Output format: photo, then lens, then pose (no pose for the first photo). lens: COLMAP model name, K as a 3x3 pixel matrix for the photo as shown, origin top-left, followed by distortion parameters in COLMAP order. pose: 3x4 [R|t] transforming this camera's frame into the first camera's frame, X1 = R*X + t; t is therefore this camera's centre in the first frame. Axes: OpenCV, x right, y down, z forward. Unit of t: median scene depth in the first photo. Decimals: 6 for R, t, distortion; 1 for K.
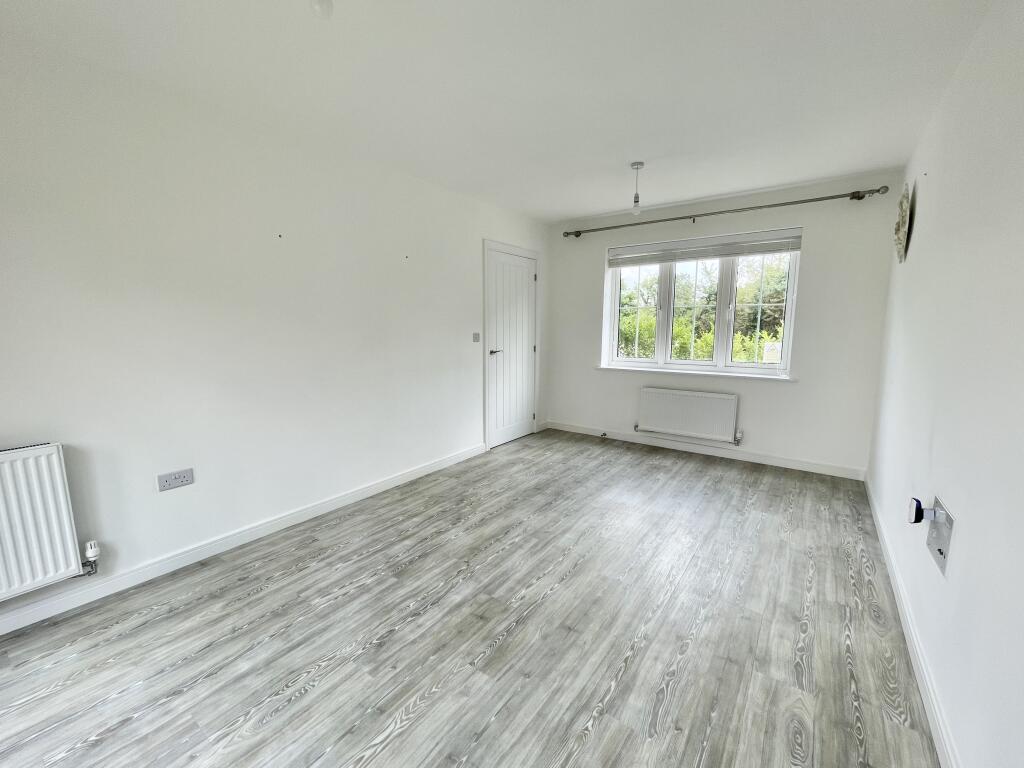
lens RADIAL K [[415.2, 0, 513.0], [0, 415.2, 386.7], [0, 0, 1]] dist [0.000671, 0.000779]
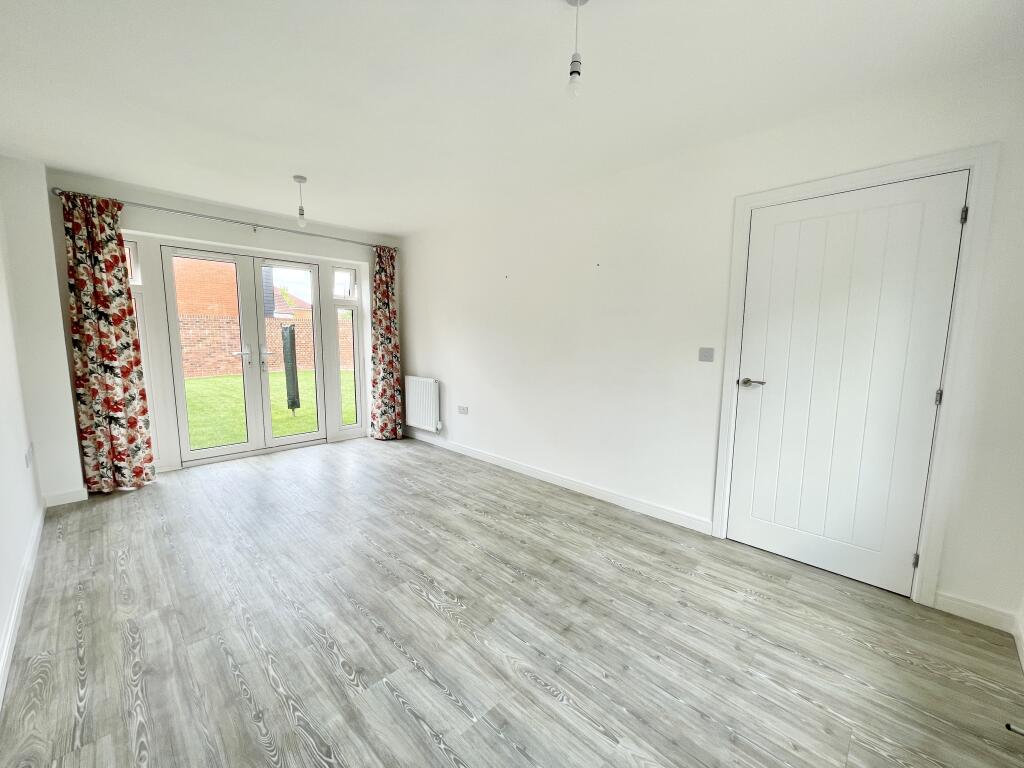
lens RADIAL K [[403.6, 0, 515.7], [0, 403.6, 423.9], [0, 0, 1]] dist [-0.001020, 0.000138]
pose [[-0.135007, 0.213701, -0.967525, 0.774615], [-0.154790, 0.959928, 0.233622, -0.153437], [0.978679, 0.181304, -0.096518, 1.049826]]
